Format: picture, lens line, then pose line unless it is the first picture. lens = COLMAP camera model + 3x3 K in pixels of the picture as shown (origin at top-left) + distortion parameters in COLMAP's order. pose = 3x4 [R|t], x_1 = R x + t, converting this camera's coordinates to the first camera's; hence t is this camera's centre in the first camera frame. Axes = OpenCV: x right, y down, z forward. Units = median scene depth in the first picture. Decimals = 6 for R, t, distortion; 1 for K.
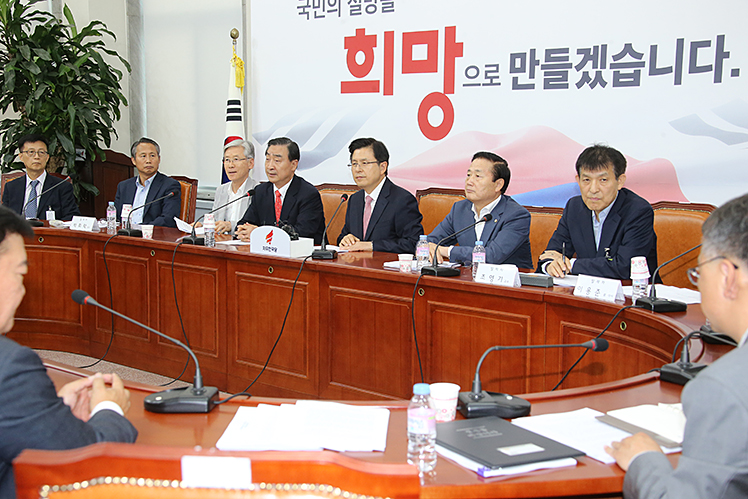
lens RADIAL K [[1084.1, 0, 374.1], [0, 1084.1, 257.0], [0, 0, 1]] dist [0.219321, 0.000000]
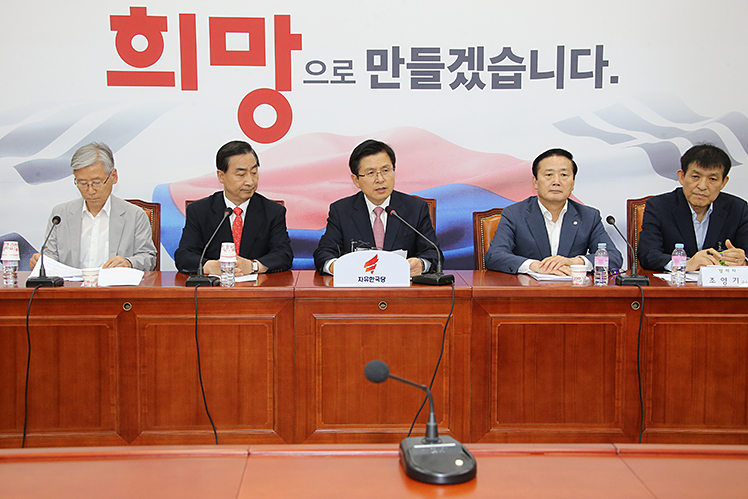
lens RADIAL K [[1008.1, 0, 366.1], [0, 1008.1, 248.2], [0, 0, 1]] dist [0.161293, 0.000000]
pose [[0.706749, -0.082448, 0.702644, -0.531581], [0.088106, 0.995711, 0.028215, -0.044210], [-0.701957, 0.041967, 0.710982, 0.417227]]
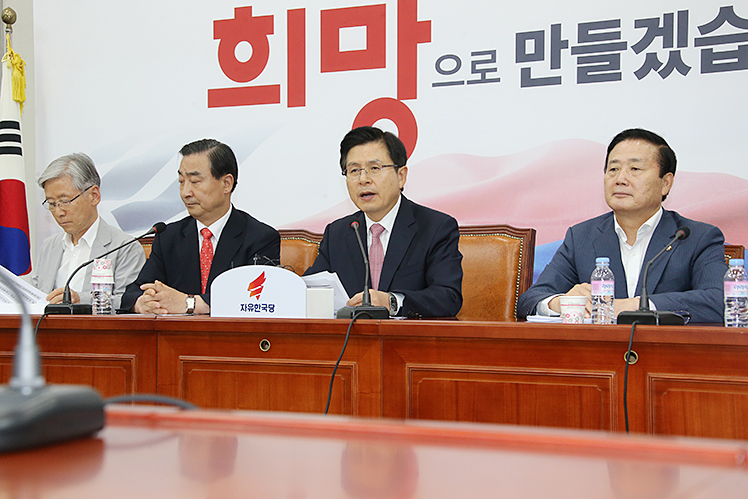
lens RADIAL K [[1306.5, 0, 368.5], [0, 1306.5, 253.2], [0, 0, 1]] dist [0.342674, 0.000000]
pose [[0.956977, -0.002008, 0.290158, -0.202208], [0.040835, 0.990956, -0.127822, 0.044921], [-0.287277, 0.134172, 0.948404, 0.311717]]
